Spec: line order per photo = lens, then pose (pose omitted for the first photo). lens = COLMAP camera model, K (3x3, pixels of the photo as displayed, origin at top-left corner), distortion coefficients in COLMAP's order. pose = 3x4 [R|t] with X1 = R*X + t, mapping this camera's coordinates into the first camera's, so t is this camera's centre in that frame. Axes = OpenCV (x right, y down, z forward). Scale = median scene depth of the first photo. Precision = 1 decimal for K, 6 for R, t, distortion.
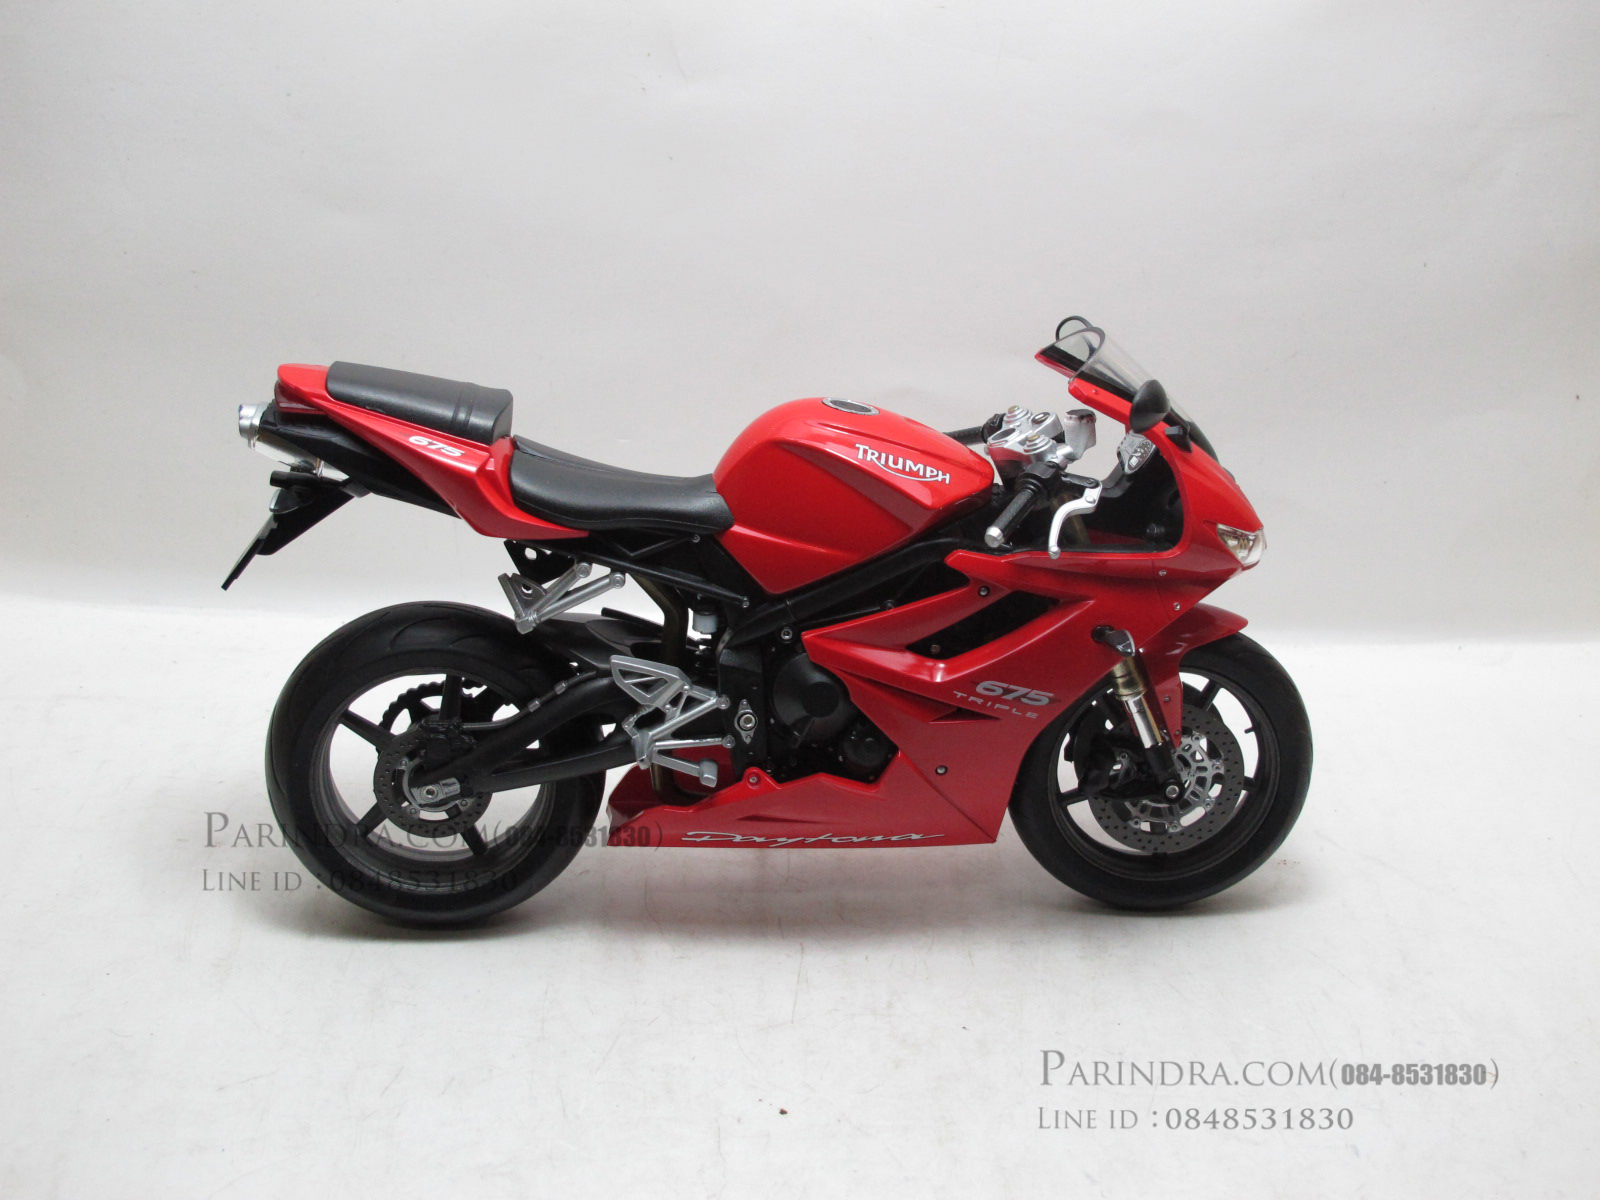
lens RADIAL K [[2101.0, 0, 792.8], [0, 2101.0, 577.4], [0, 0, 1]] dist [-0.077083, 0.015479]
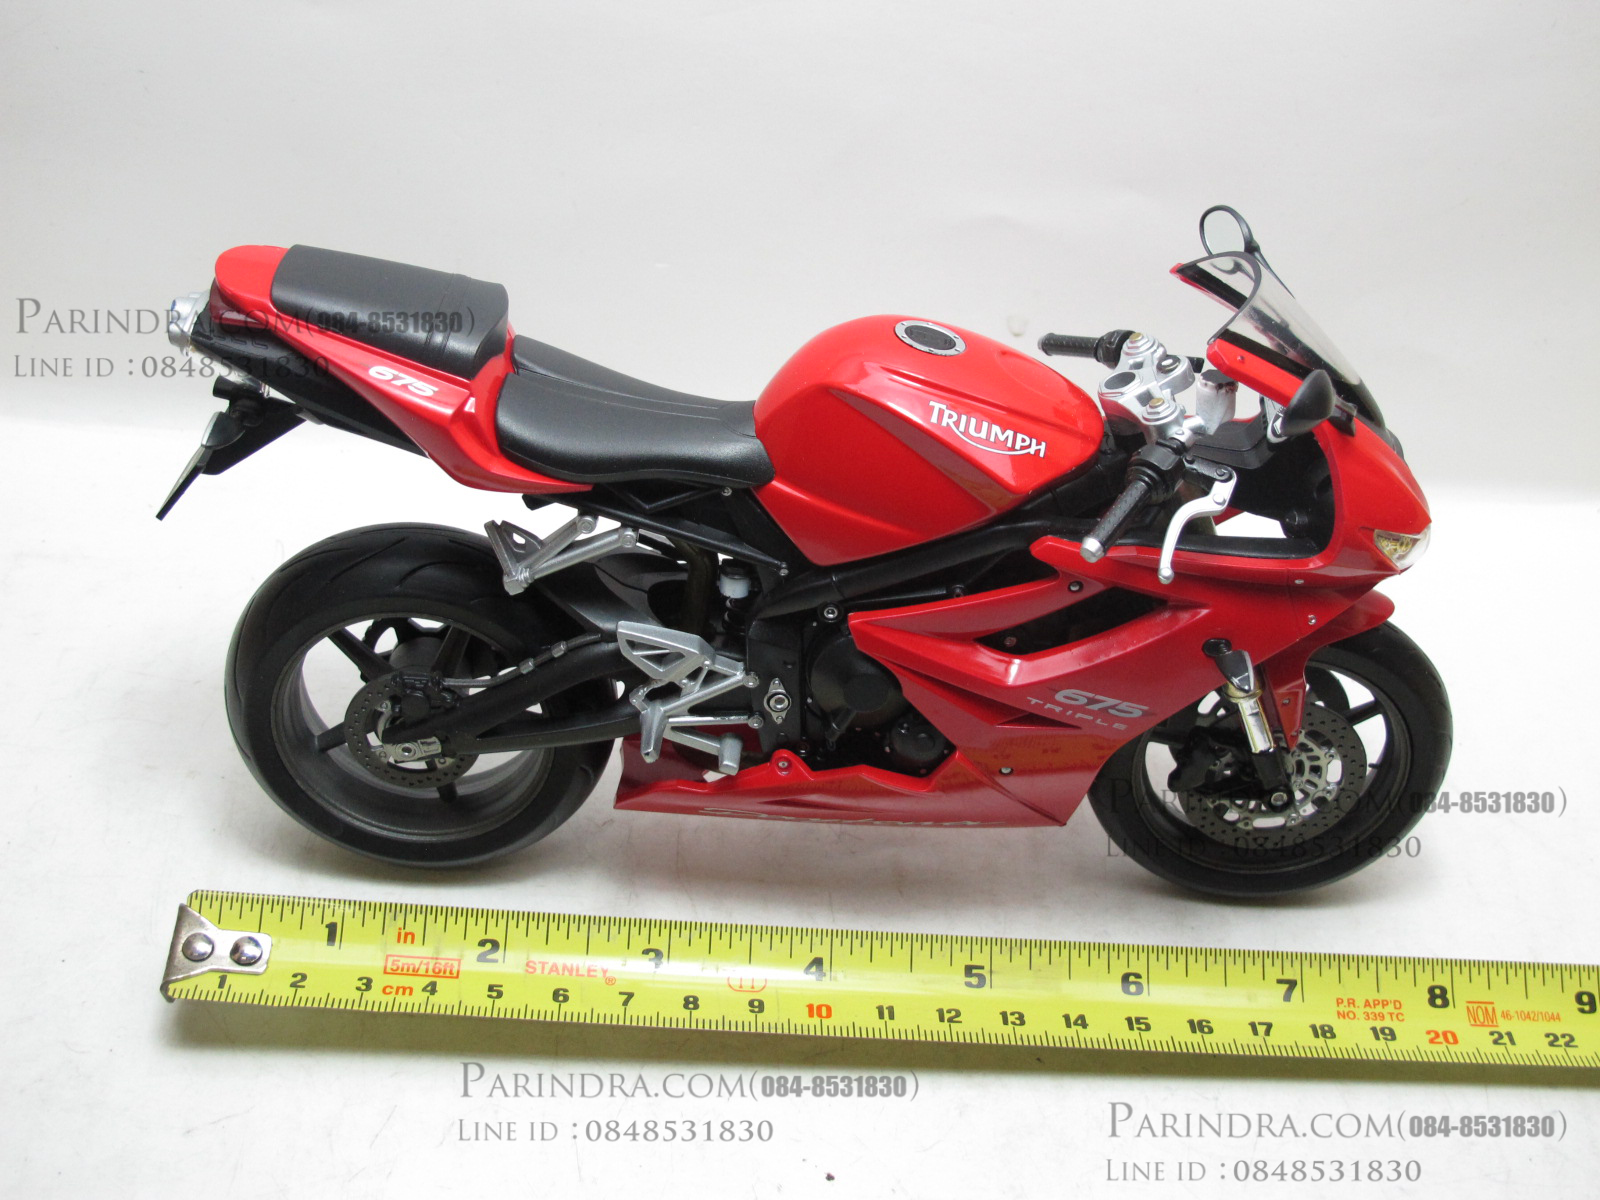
lens RADIAL K [[1909.7, 0, 800.3], [0, 1909.7, 568.7], [0, 0, 1]] dist [-0.088270, -0.020716]
pose [[0.995744, 0.074883, -0.053721, 0.023972], [-0.059779, 0.968452, 0.241925, -0.169052], [0.070143, -0.237684, 0.968807, 0.276851]]
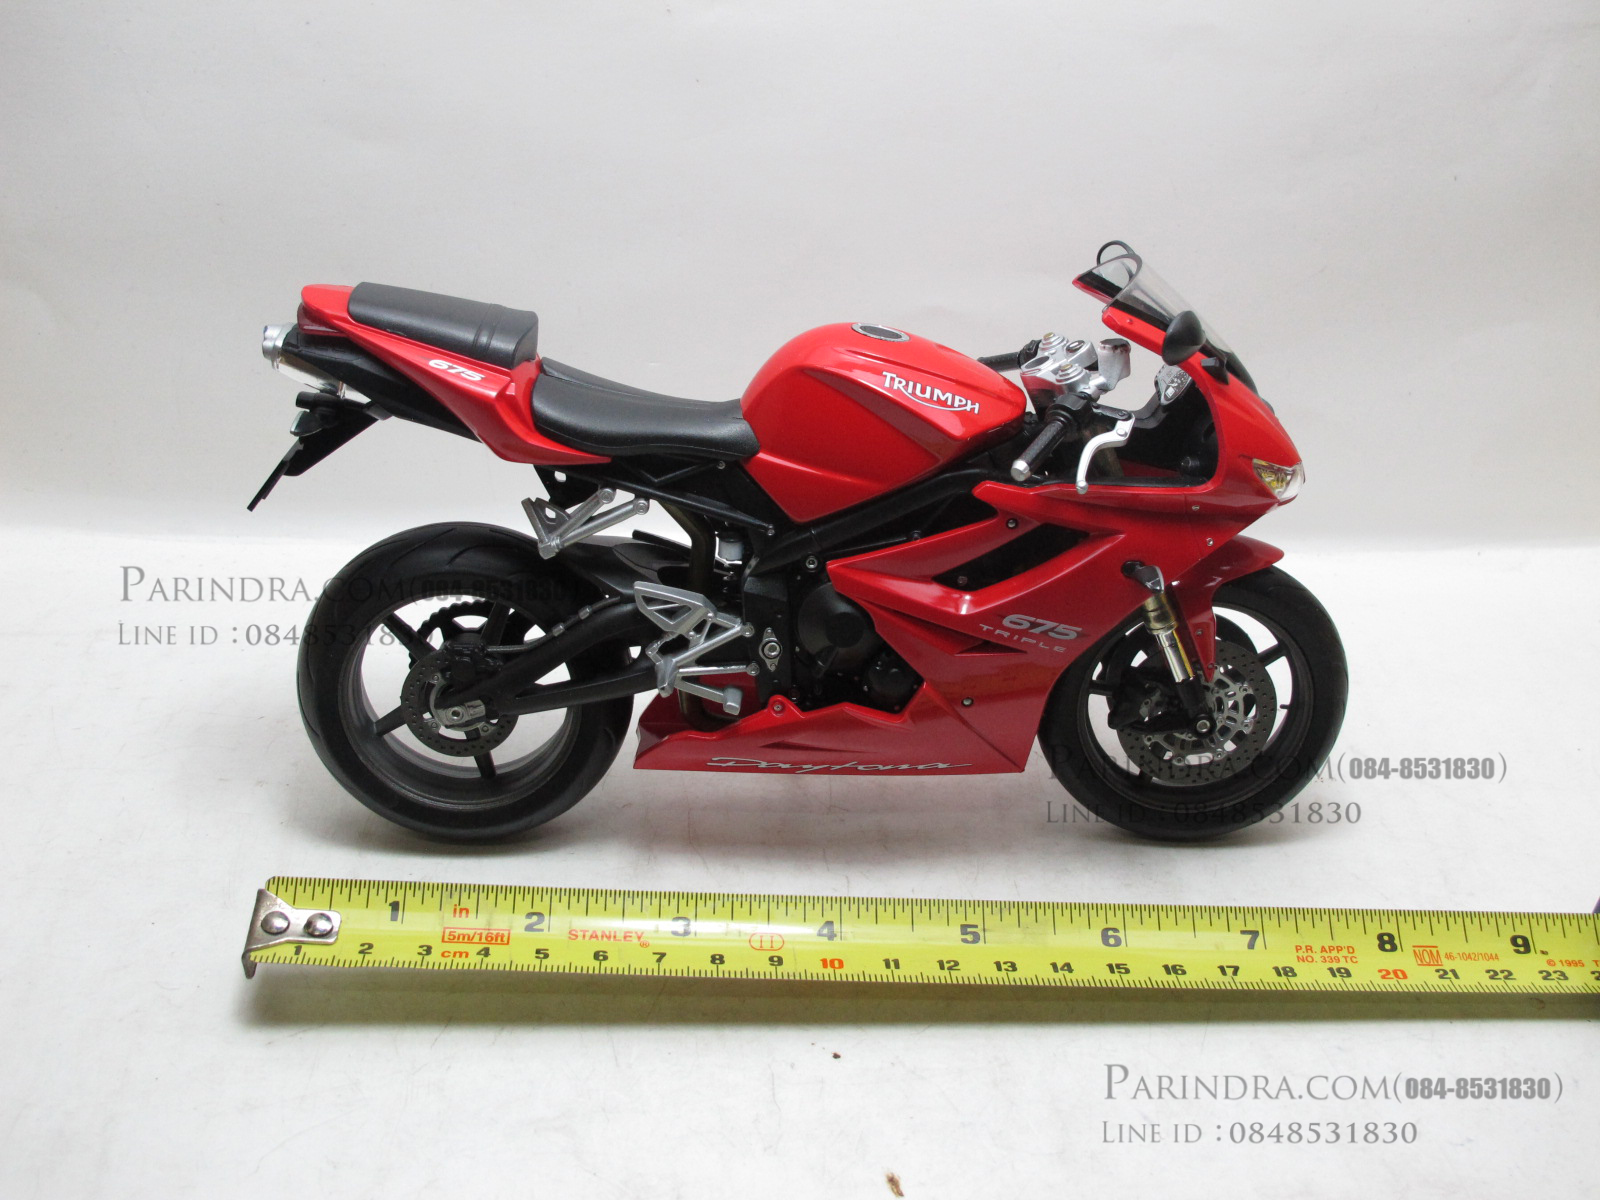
lens RADIAL K [[1909.7, 0, 800.3], [0, 1909.7, 568.7], [0, 0, 1]] dist [-0.088270, -0.020716]
pose [[0.998644, 0.016848, -0.049262, 0.035865], [-0.014058, 0.998307, 0.056441, -0.020870], [0.050129, -0.055672, 0.997190, 0.102922]]
